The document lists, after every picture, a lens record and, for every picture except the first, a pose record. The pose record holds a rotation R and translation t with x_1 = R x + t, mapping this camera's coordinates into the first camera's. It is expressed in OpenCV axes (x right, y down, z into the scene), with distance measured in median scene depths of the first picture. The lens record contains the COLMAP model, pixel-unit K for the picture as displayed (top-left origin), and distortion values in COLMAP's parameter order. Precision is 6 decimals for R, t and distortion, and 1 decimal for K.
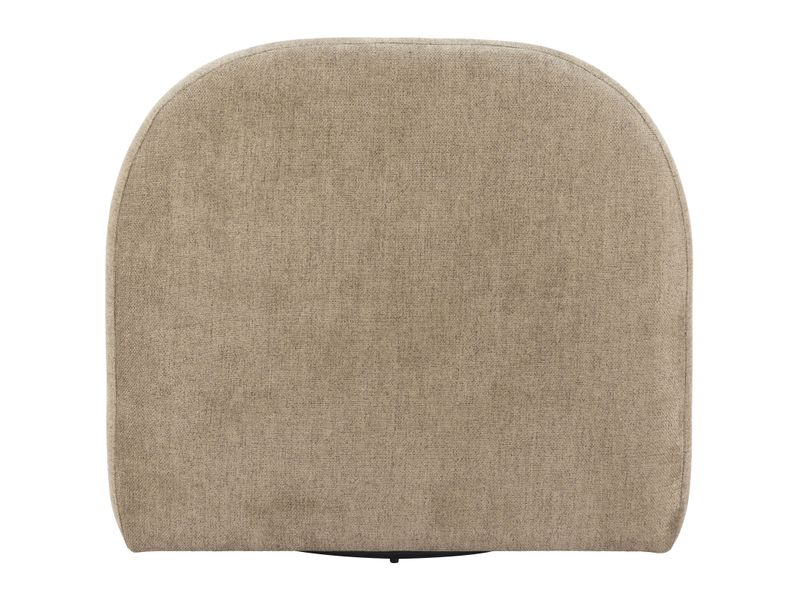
lens RADIAL K [[1640.5, 0, 399.5], [0, 1640.5, 300.6], [0, 0, 1]] dist [-0.000104, 0.000000]
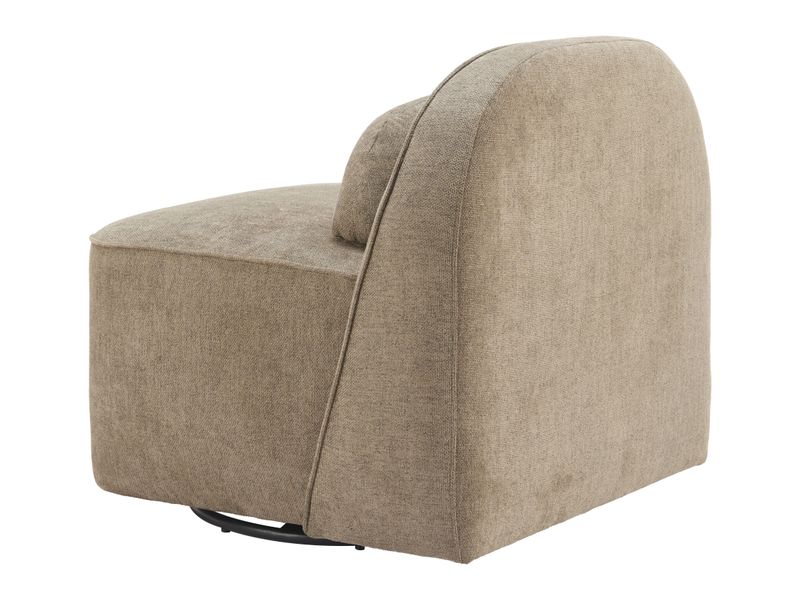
lens RADIAL K [[1640.5, 0, 399.4], [0, 1640.5, 299.4], [0, 0, 1]] dist [-0.000104, 0.000000]
pose [[0.770889, -0.152301, 0.618493, -0.796711], [0.144560, 0.987489, 0.062985, -0.075783], [-0.620348, 0.040855, 0.783262, 0.236256]]
